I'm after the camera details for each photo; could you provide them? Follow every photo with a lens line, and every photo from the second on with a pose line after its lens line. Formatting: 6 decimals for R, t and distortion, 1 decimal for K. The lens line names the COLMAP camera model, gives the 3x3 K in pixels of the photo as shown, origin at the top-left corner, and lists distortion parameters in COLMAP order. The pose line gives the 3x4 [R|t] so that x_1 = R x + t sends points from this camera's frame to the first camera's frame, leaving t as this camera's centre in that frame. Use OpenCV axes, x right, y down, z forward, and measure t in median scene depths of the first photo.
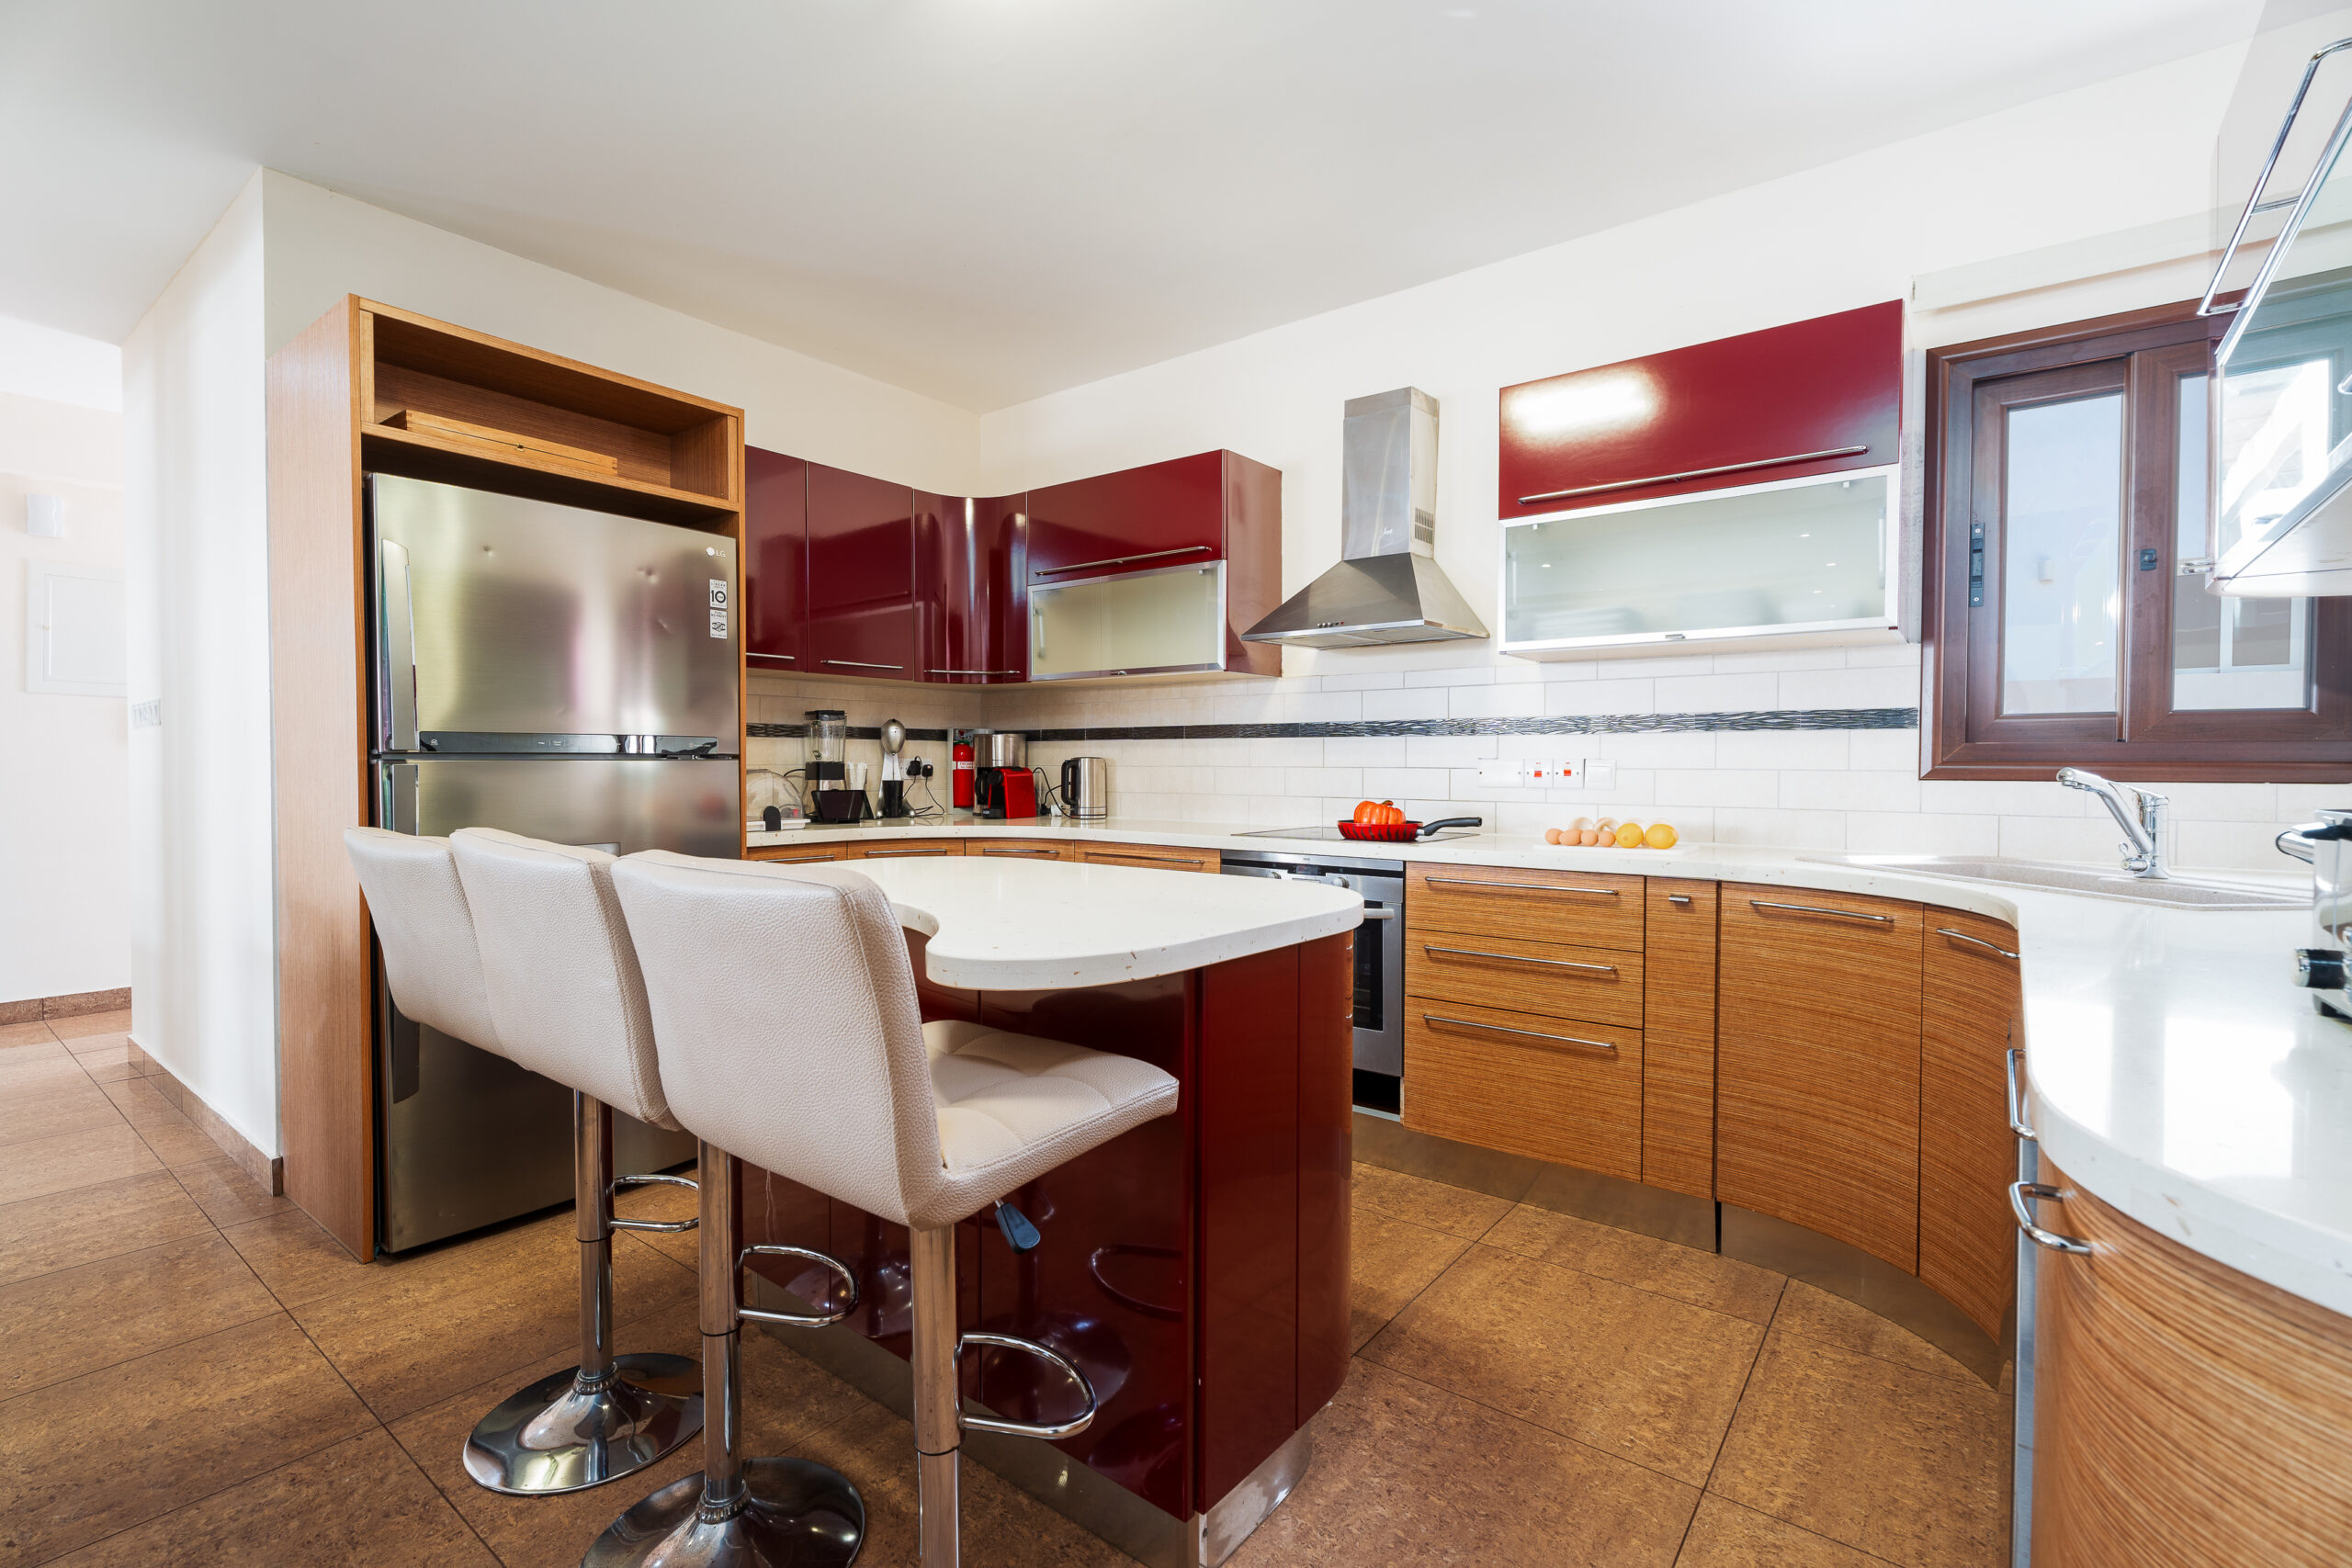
lens RADIAL K [[1071.7, 0, 1177.1], [0, 1071.7, 770.4], [0, 0, 1]] dist [0.003377, 0.000825]
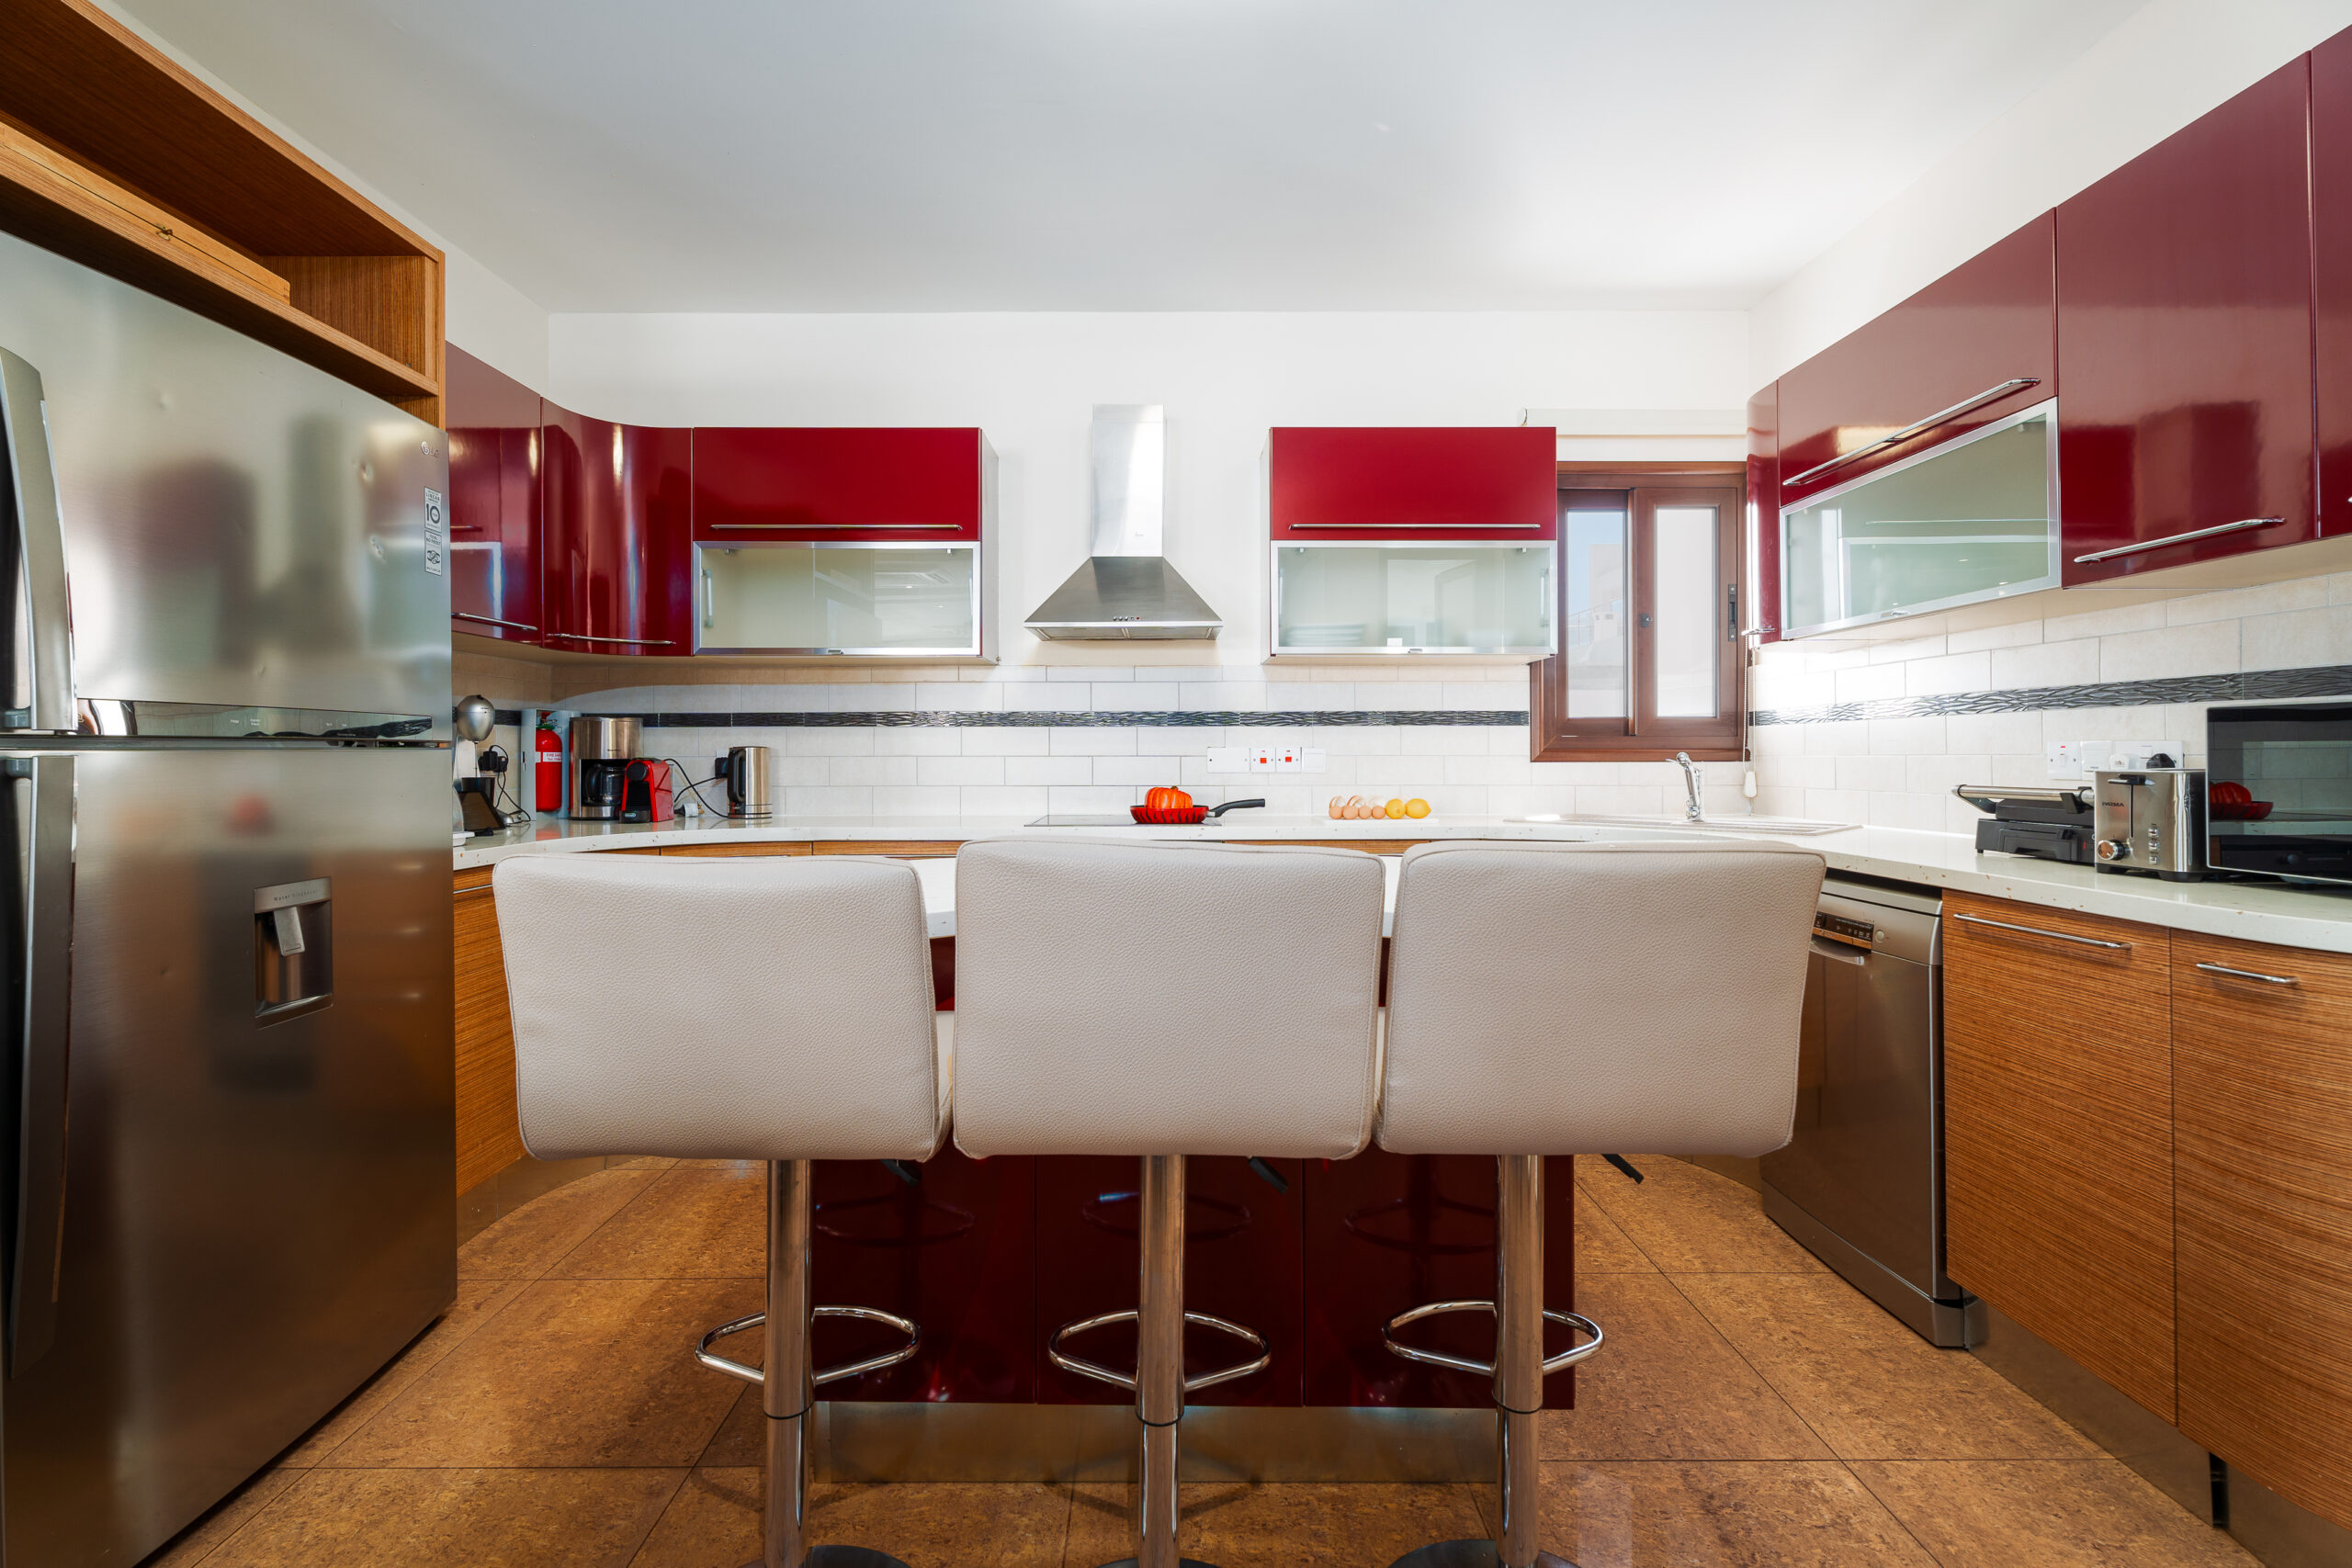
lens RADIAL K [[1065.4, 0, 1179.2], [0, 1065.4, 733.7], [0, 0, 1]] dist [0.001028, 0.000168]
pose [[0.783907, 0.007584, 0.620832, -0.447902], [0.008816, 0.999689, -0.023344, 0.000532], [-0.620816, 0.023773, 0.783596, 0.153306]]
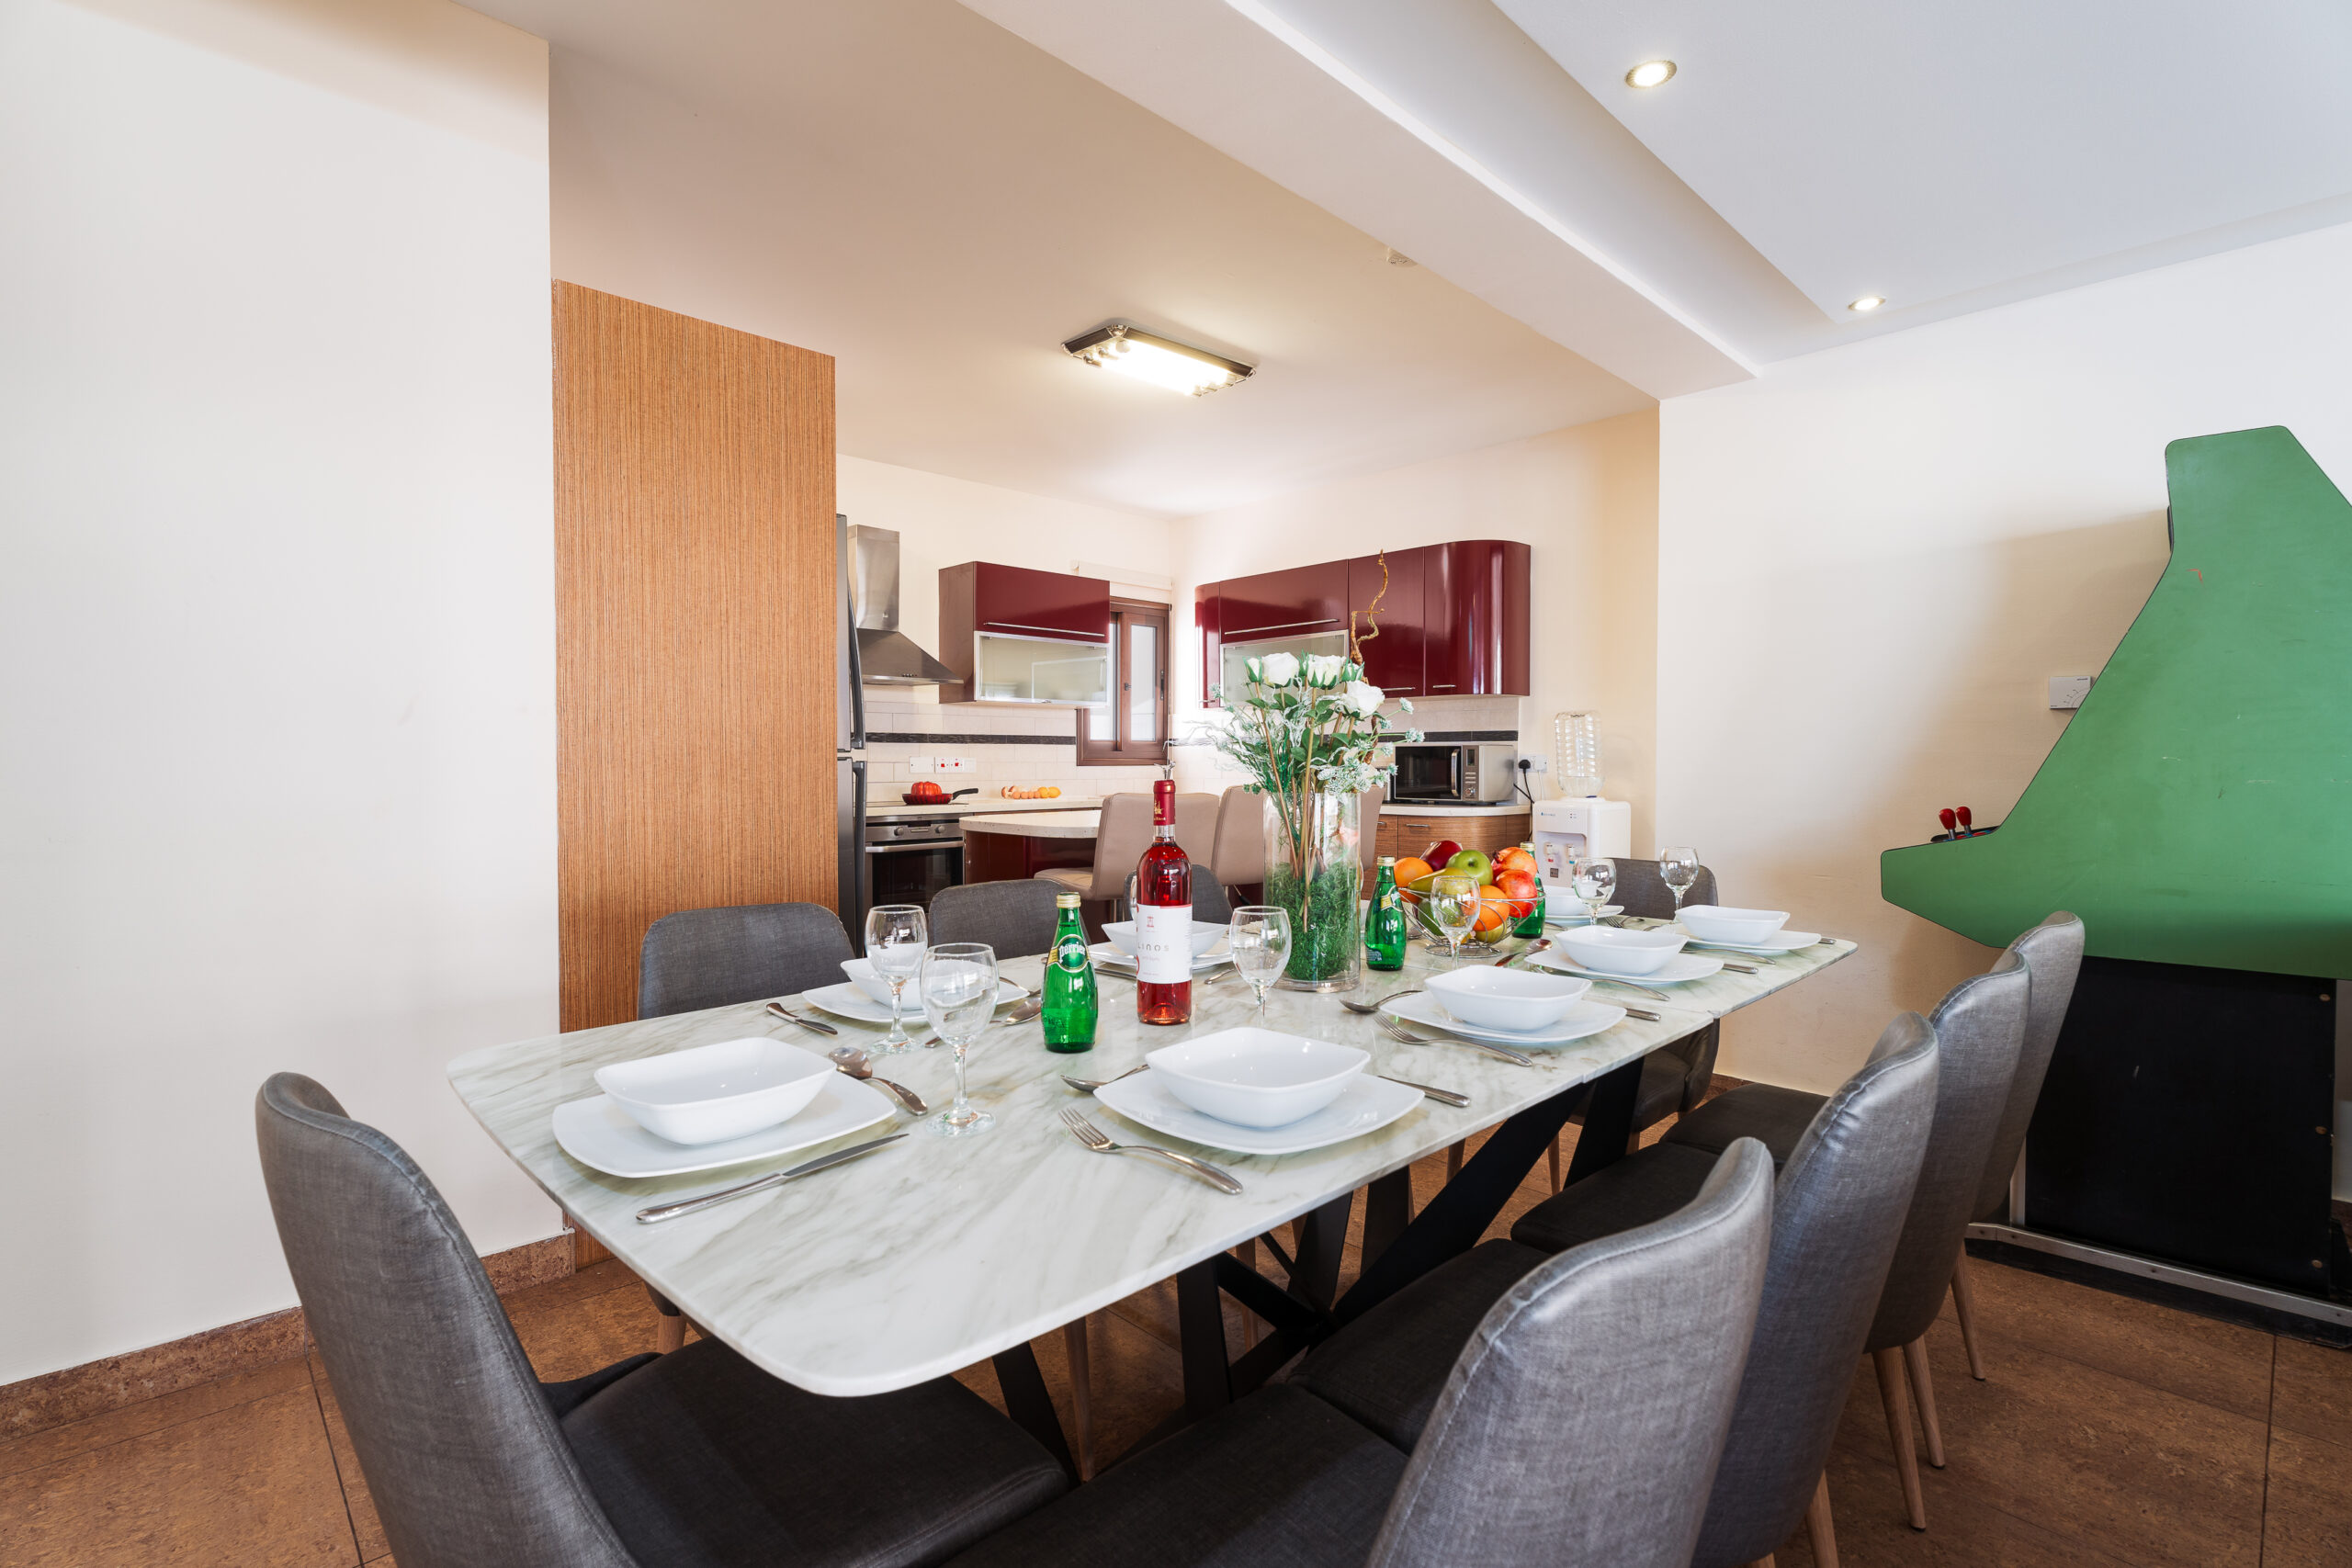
lens RADIAL K [[1065.0, 0, 1166.0], [0, 1065.0, 756.1], [0, 0, 1]] dist [0.001511, 0.000535]
pose [[0.149262, 0.003003, 0.988793, -1.380575], [0.009023, 0.999950, -0.004399, -0.001149], [-0.988757, 0.009579, 0.149227, 0.357859]]
